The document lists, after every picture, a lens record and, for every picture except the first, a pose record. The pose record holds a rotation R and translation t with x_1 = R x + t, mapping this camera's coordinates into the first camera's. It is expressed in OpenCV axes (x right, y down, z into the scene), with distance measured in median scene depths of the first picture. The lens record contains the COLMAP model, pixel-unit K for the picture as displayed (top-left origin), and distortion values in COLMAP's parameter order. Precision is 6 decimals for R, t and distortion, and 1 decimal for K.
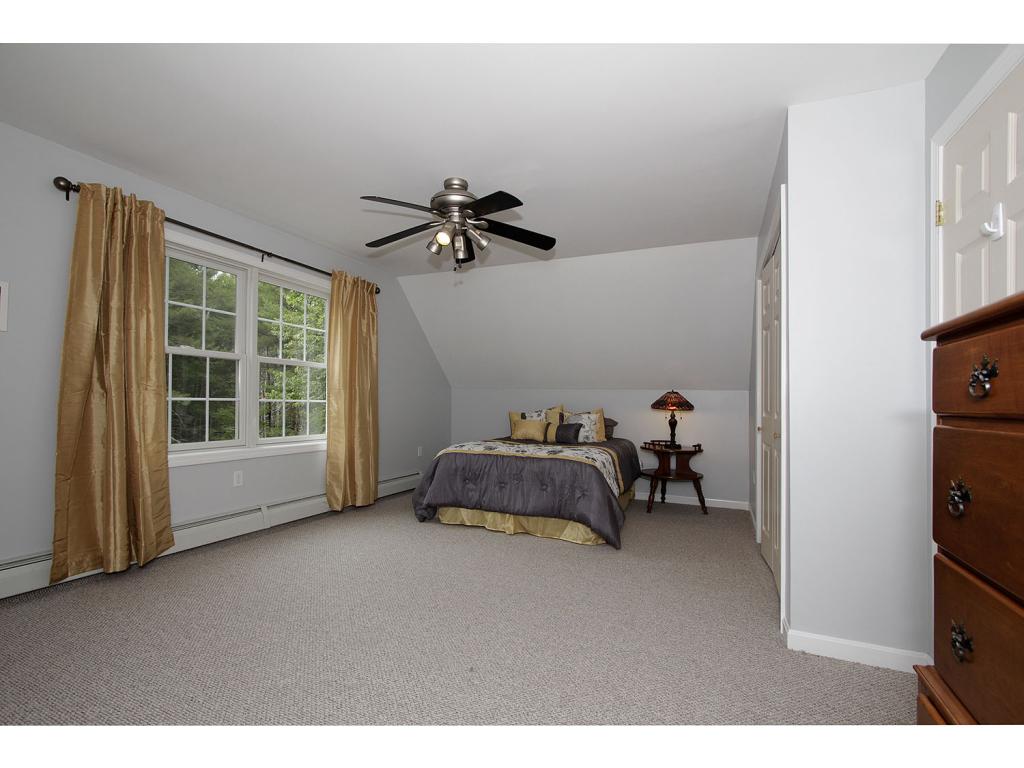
lens RADIAL K [[469.0, 0, 504.4], [0, 469.0, 382.3], [0, 0, 1]] dist [-0.016149, 0.000228]
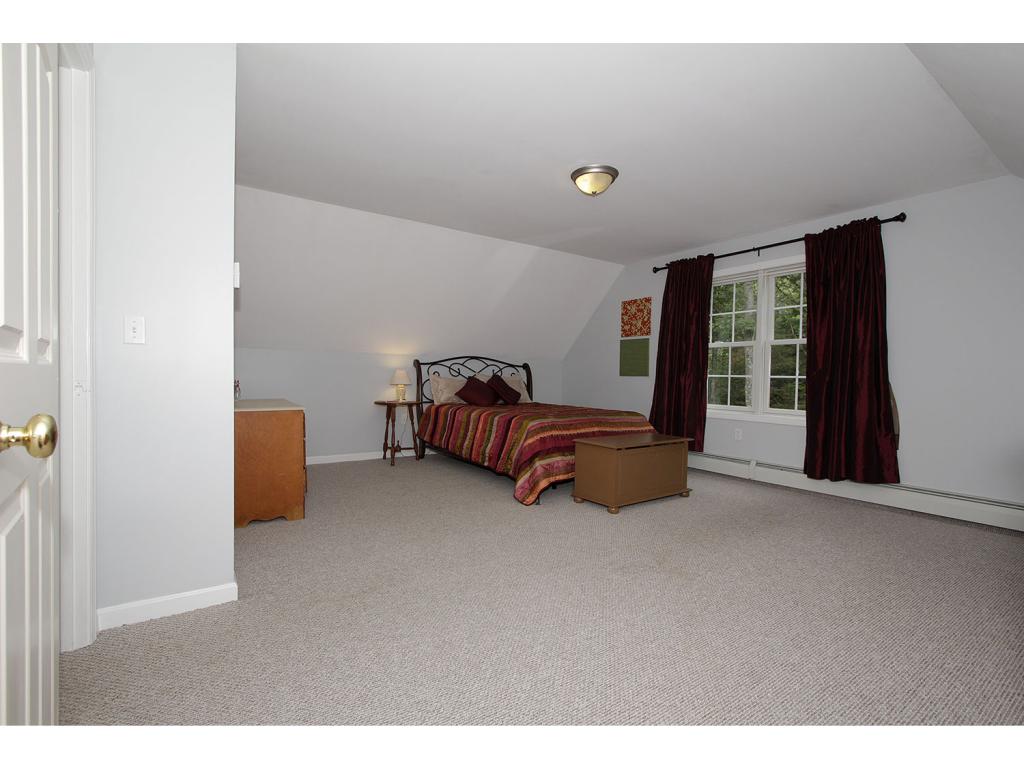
lens RADIAL K [[469.0, 0, 504.4], [0, 469.0, 382.3], [0, 0, 1]] dist [-0.016149, 0.000228]
pose [[-0.511954, -0.001900, -0.859011, 0.924876], [0.014499, 0.999836, -0.010852, 0.059692], [0.858891, -0.018011, -0.511842, 1.108955]]
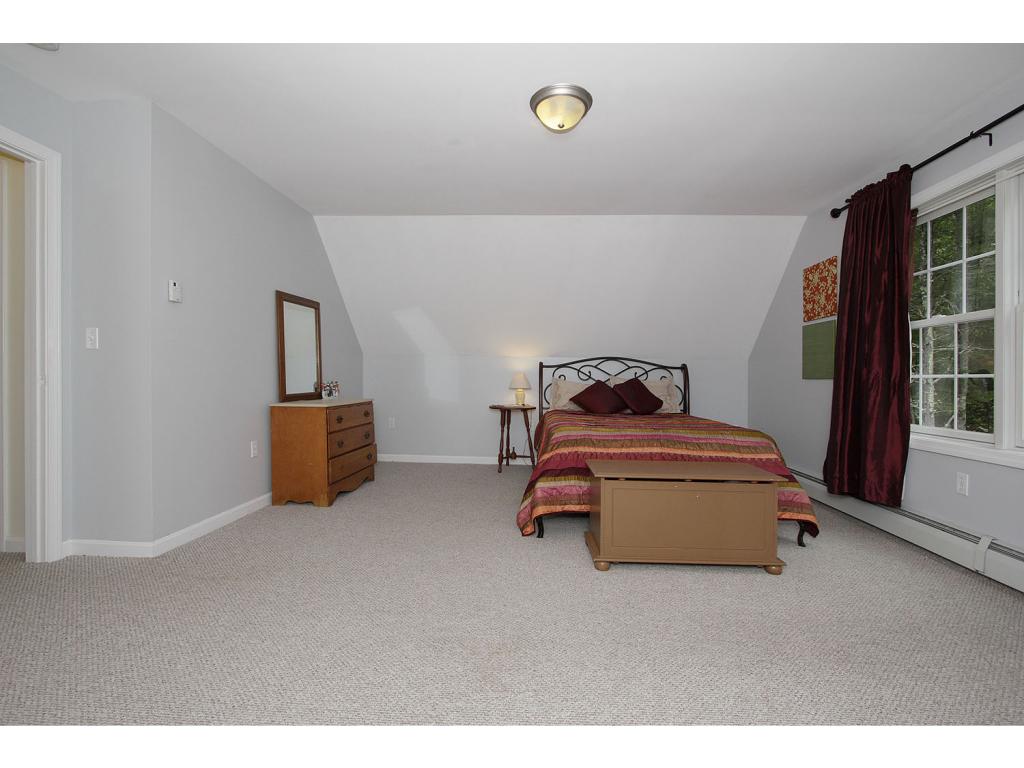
lens RADIAL K [[475.1, 0, 508.9], [0, 475.1, 380.8], [0, 0, 1]] dist [-0.015732, 0.000626]
pose [[-0.923672, -0.020111, -0.382657, 0.358386], [-0.006544, 0.999304, -0.036725, 0.076341], [0.383129, -0.031417, -0.923160, 1.399389]]
